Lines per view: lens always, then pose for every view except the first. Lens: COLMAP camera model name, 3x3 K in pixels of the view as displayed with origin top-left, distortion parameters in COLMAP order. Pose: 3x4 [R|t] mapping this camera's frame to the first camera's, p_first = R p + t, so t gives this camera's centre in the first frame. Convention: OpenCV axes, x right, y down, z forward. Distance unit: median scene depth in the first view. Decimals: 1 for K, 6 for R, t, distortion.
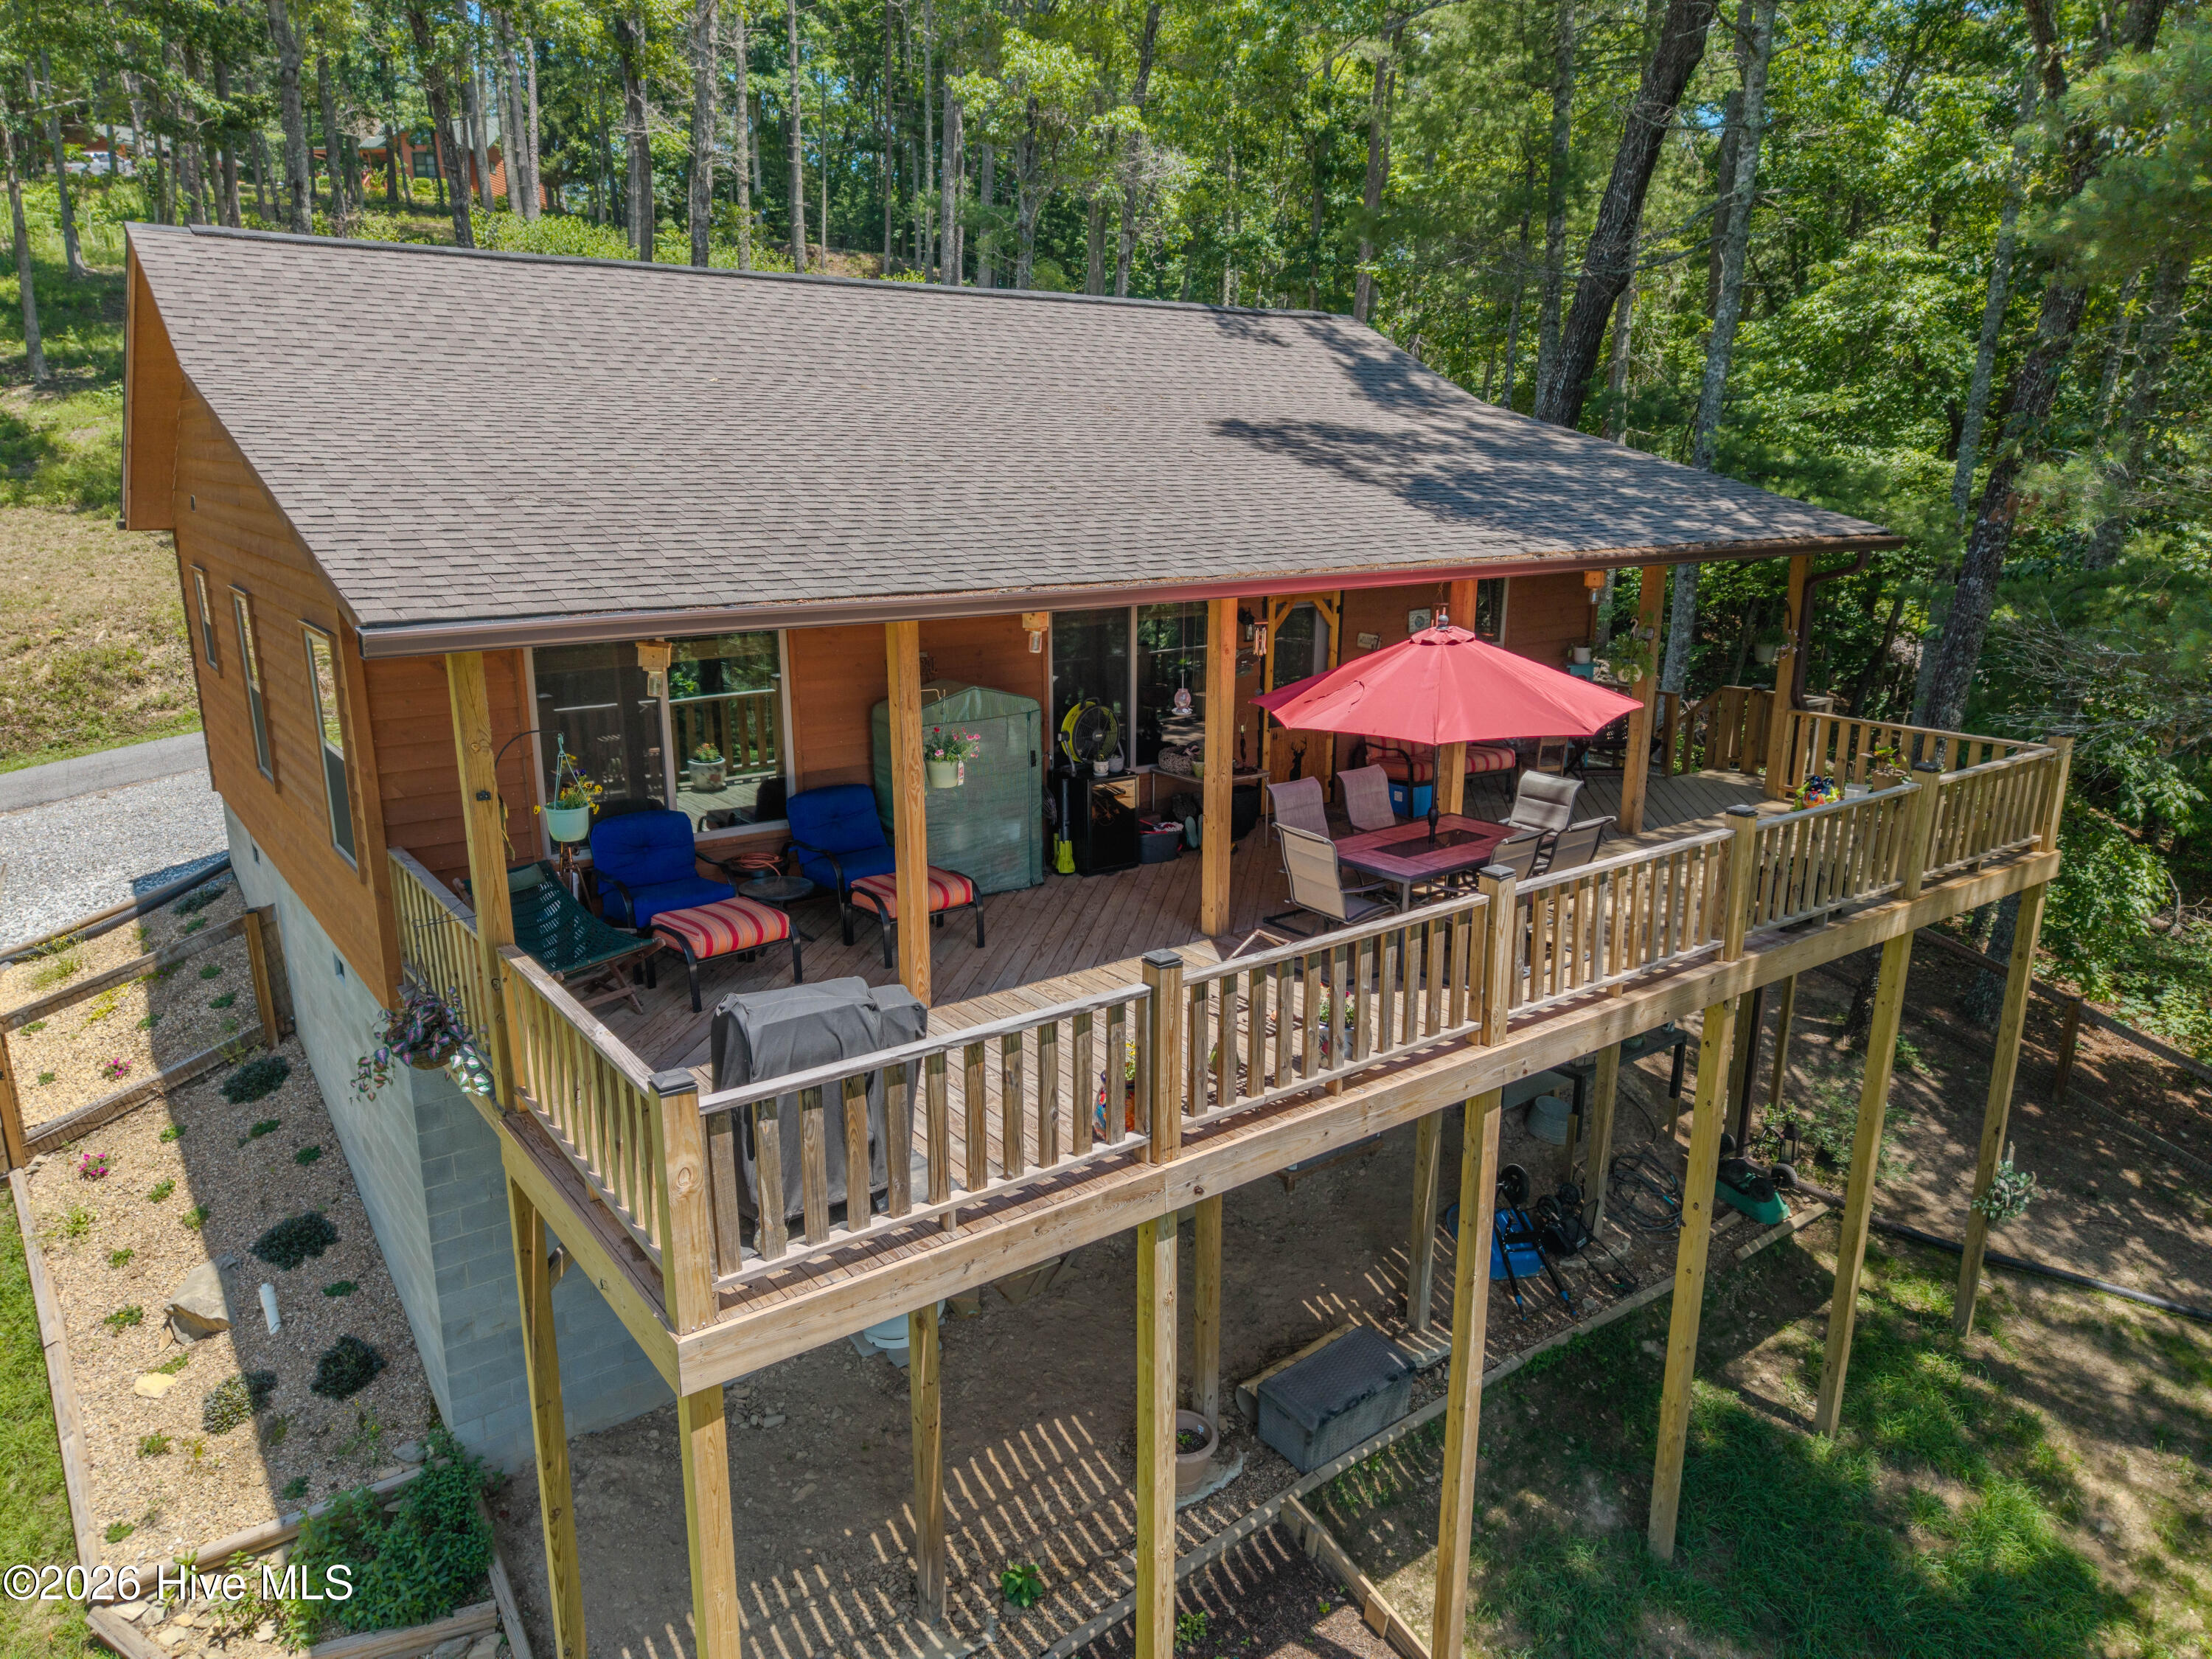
lens RADIAL K [[1546.2, 0, 1106.2], [0, 1546.2, 889.1], [0, 0, 1]] dist [-0.003834, -0.001408]
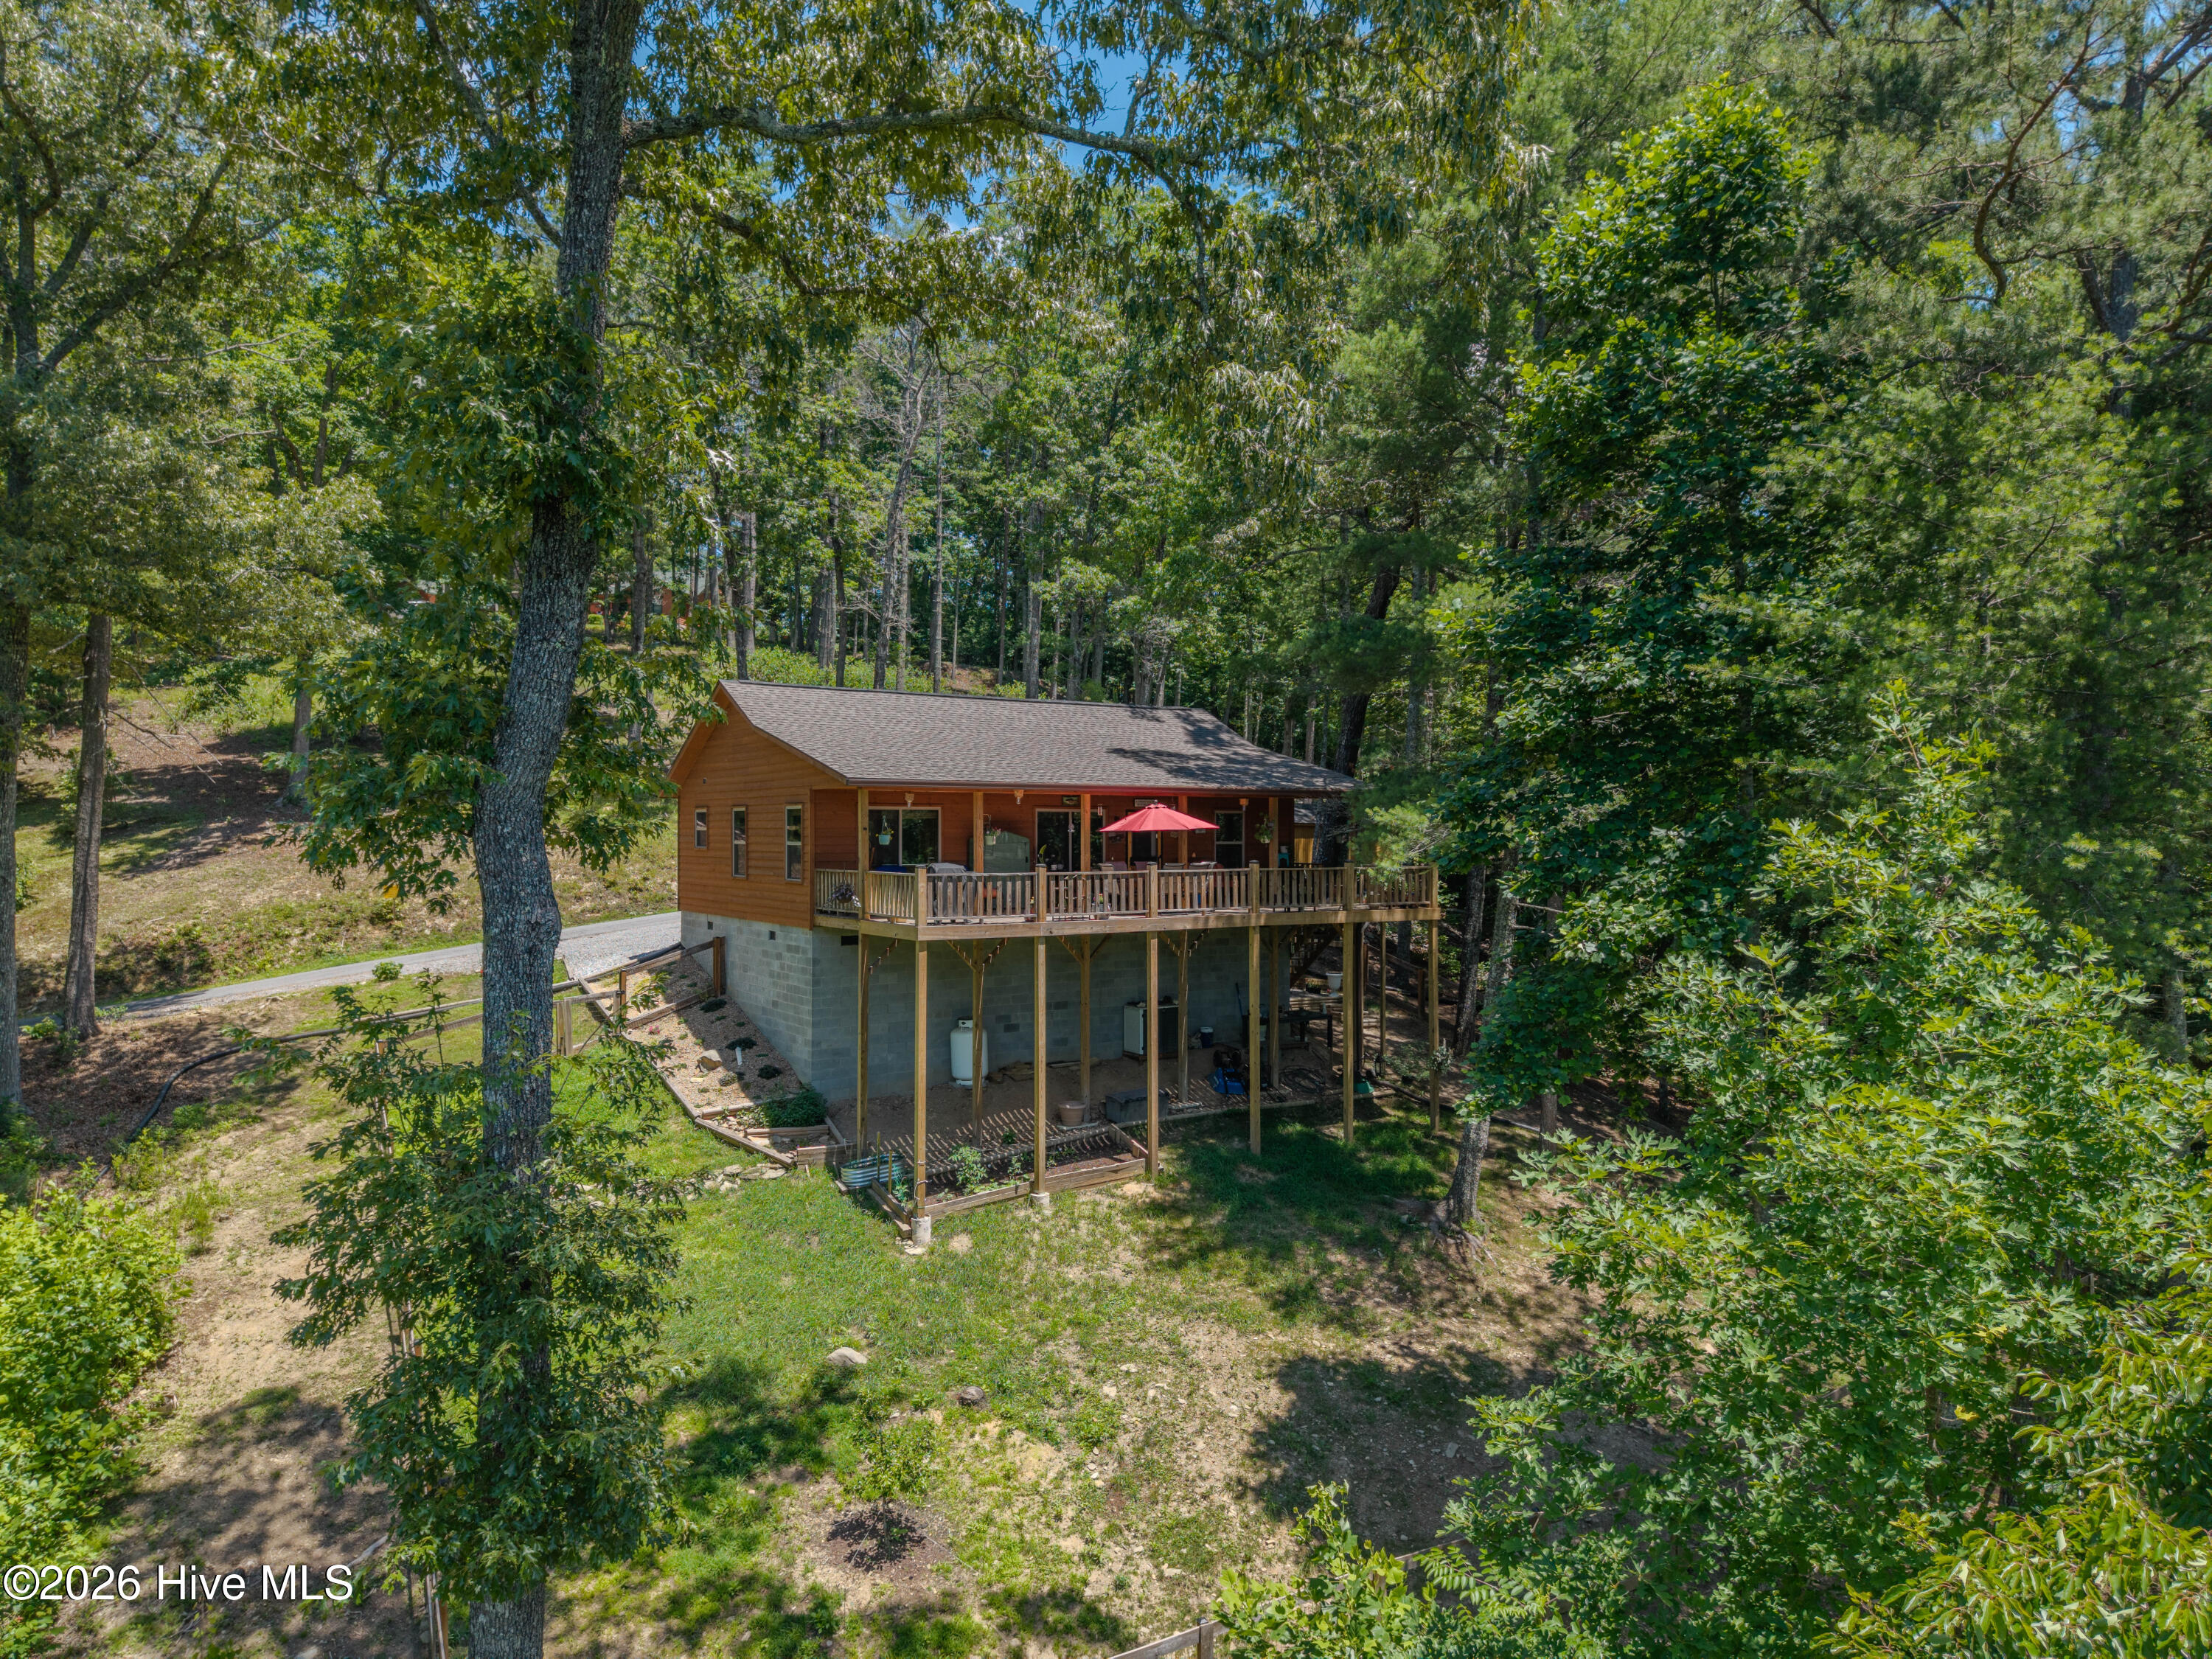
lens RADIAL K [[1507.0, 0, 1093.9], [0, 1507.0, 841.2], [0, 0, 1]] dist [0.051673, -0.031894]
pose [[0.997181, -0.000851, -0.075028, 0.095134], [-0.019221, 0.963674, -0.266387, 0.207169], [0.072529, 0.267079, 0.960941, -0.550508]]
